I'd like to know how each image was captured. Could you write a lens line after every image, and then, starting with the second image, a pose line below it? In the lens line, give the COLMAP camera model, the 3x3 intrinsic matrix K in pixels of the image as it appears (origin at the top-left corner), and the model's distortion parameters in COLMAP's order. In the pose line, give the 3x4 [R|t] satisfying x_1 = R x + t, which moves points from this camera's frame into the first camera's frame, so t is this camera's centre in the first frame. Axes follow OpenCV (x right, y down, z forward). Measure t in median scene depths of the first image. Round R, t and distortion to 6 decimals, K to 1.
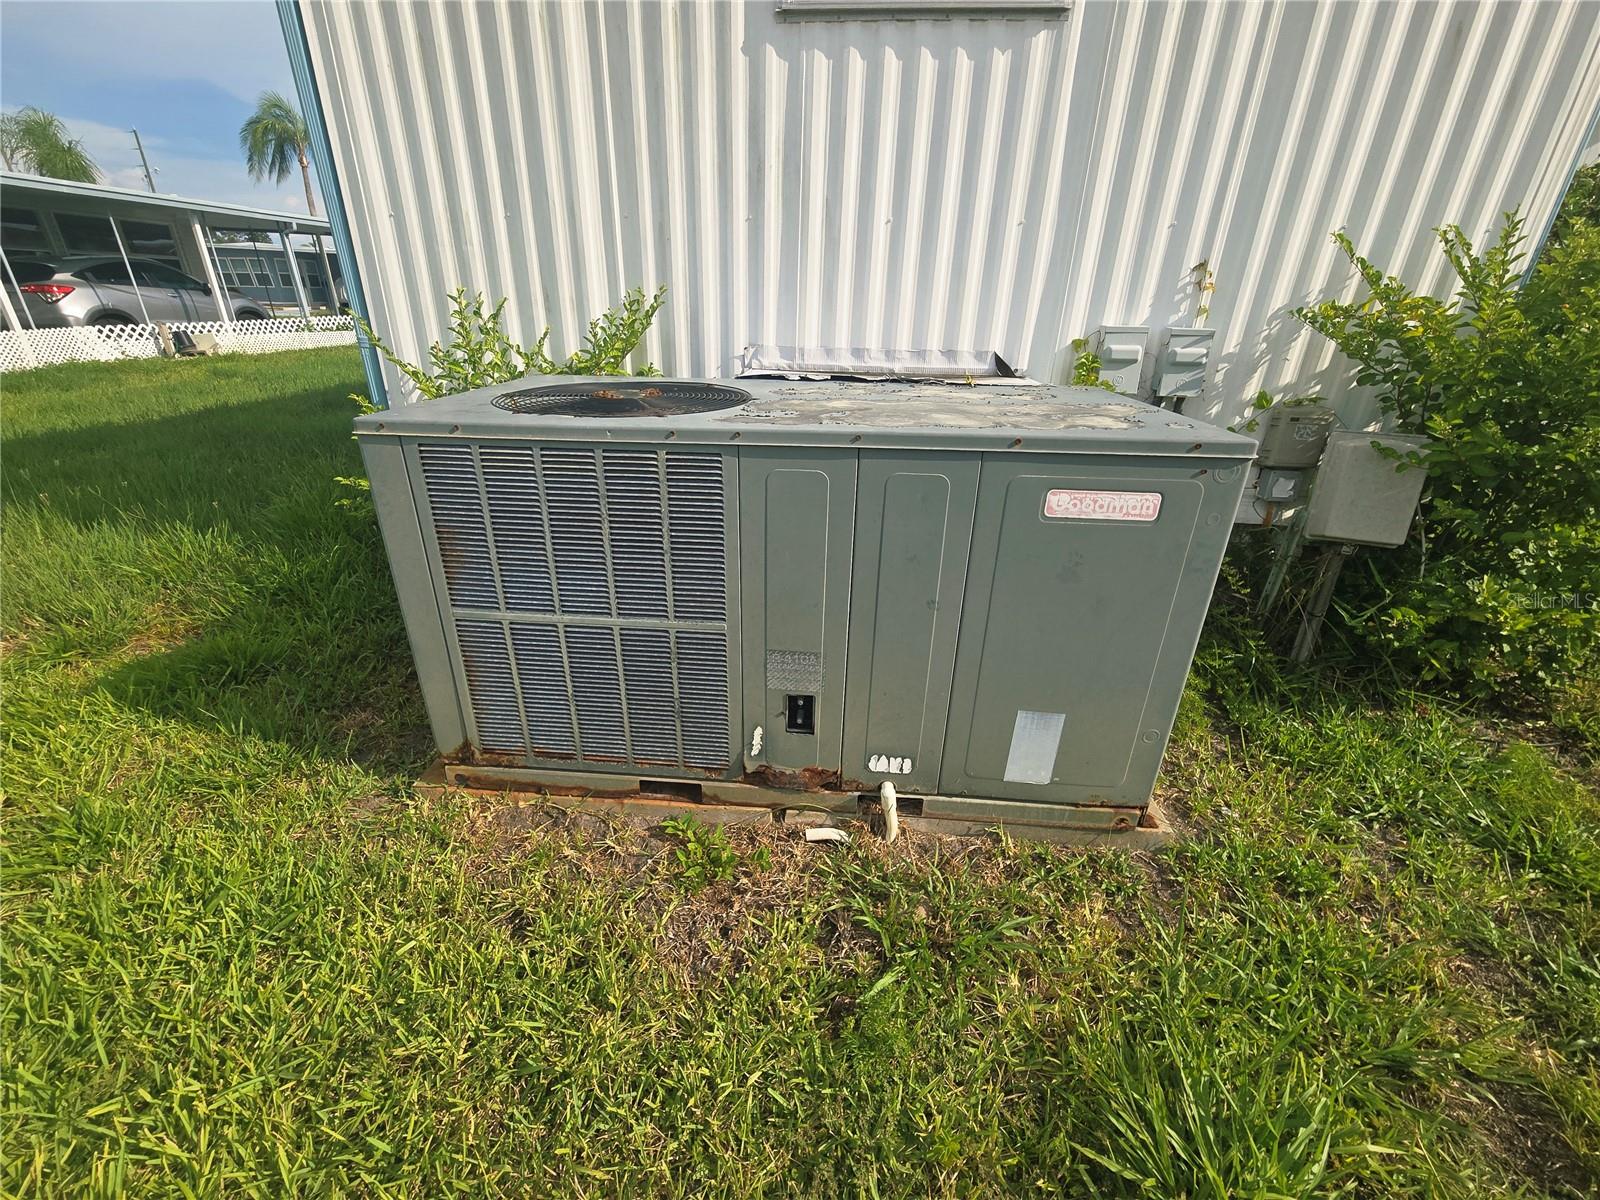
lens RADIAL K [[671.0, 0, 798.0], [0, 671.0, 597.0], [0, 0, 1]] dist [-0.003820, 0.000239]
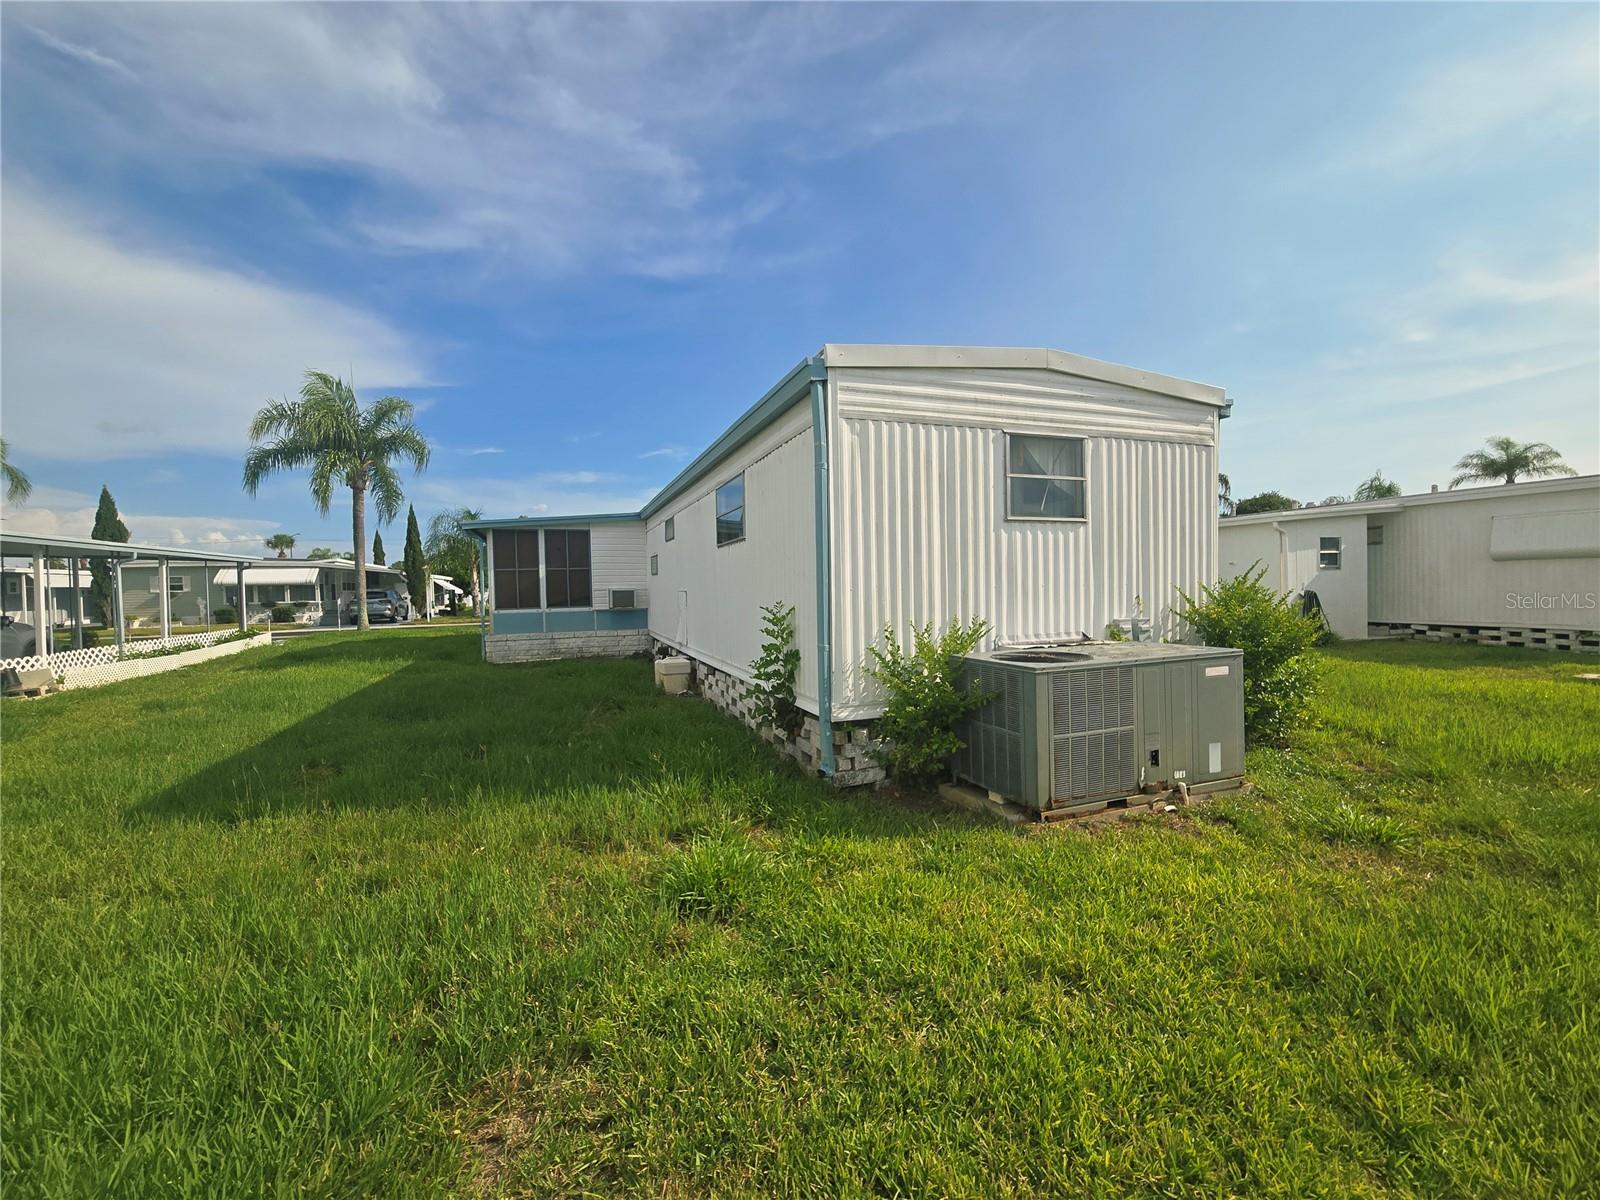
lens RADIAL K [[653.6, 0, 792.9], [0, 653.6, 596.0], [0, 0, 1]] dist [0.000999, 0.000352]
pose [[0.905690, -0.043302, 0.421722, -2.228007], [0.206819, 0.913492, -0.350368, 0.180228], [-0.370069, 0.404545, 0.836297, -0.881197]]
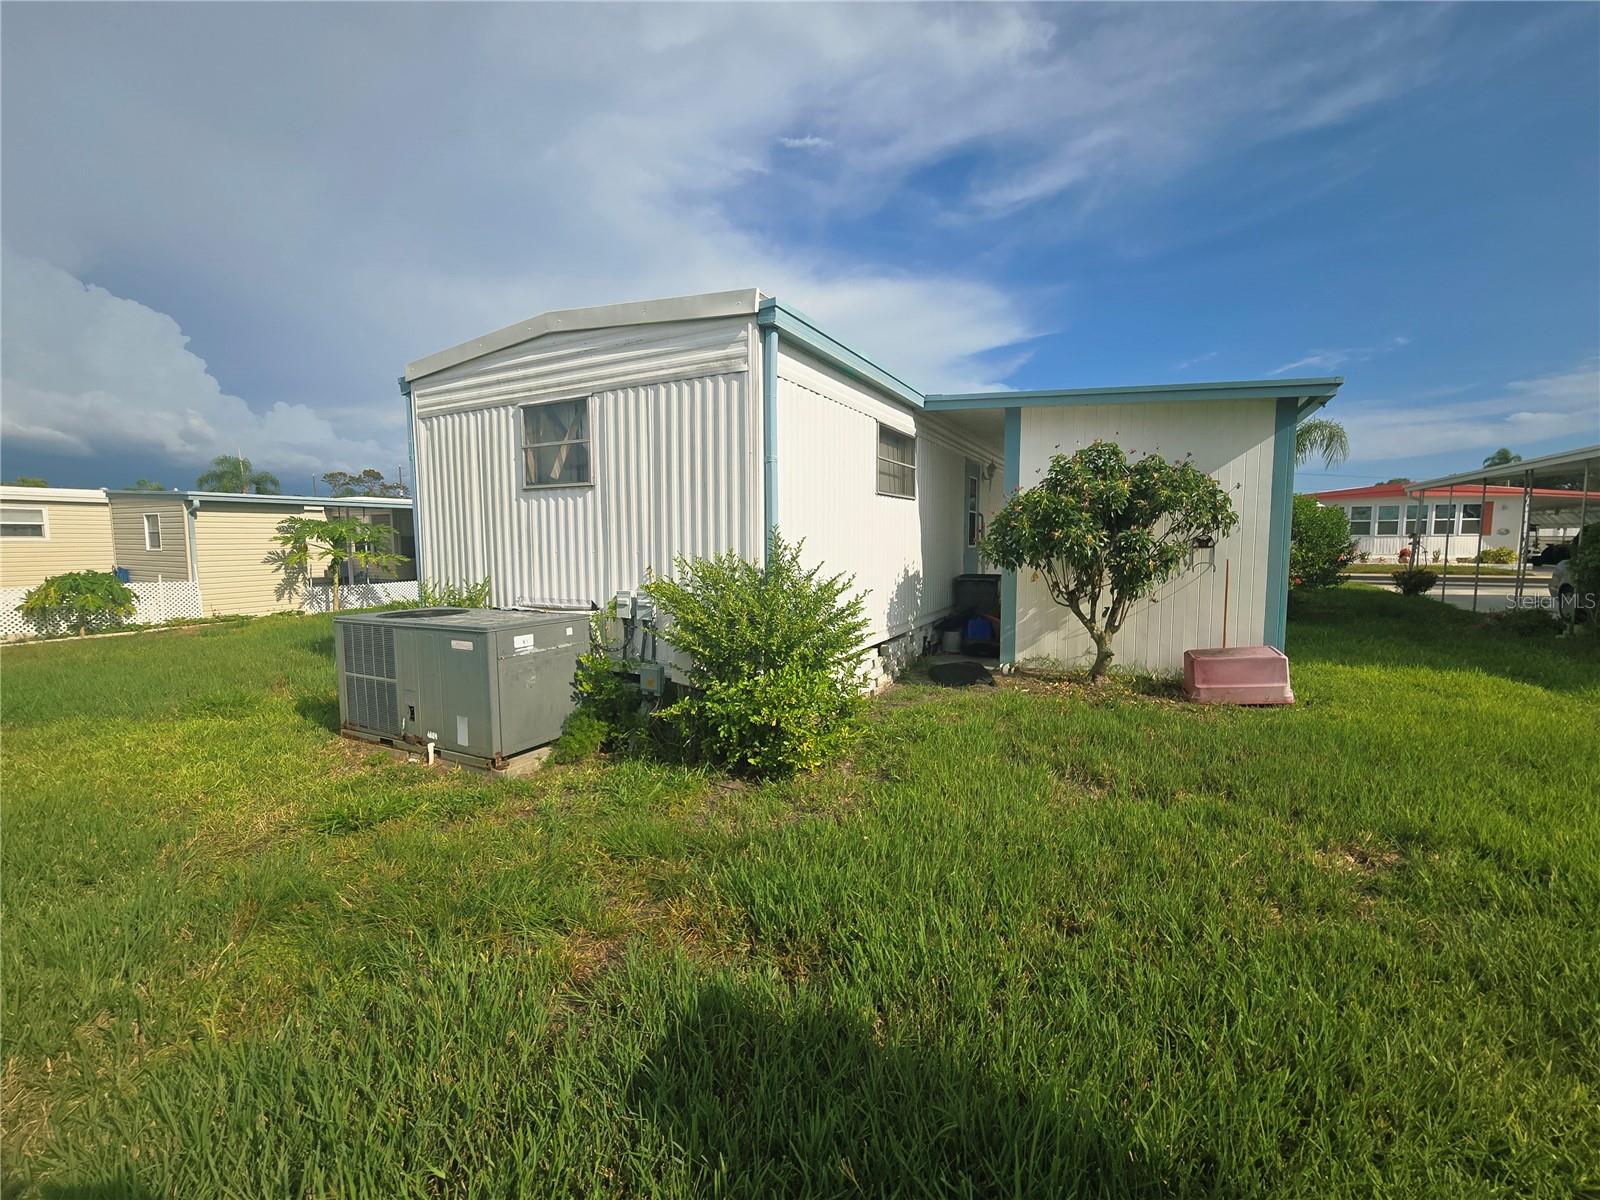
lens RADIAL K [[671.0, 0, 798.0], [0, 671.0, 597.0], [0, 0, 1]] dist [-0.003820, 0.000239]
pose [[0.918837, 0.009091, -0.394532, 2.543358], [-0.140355, 0.941898, -0.305172, 0.324793], [0.368834, 0.335777, 0.866727, -1.052432]]
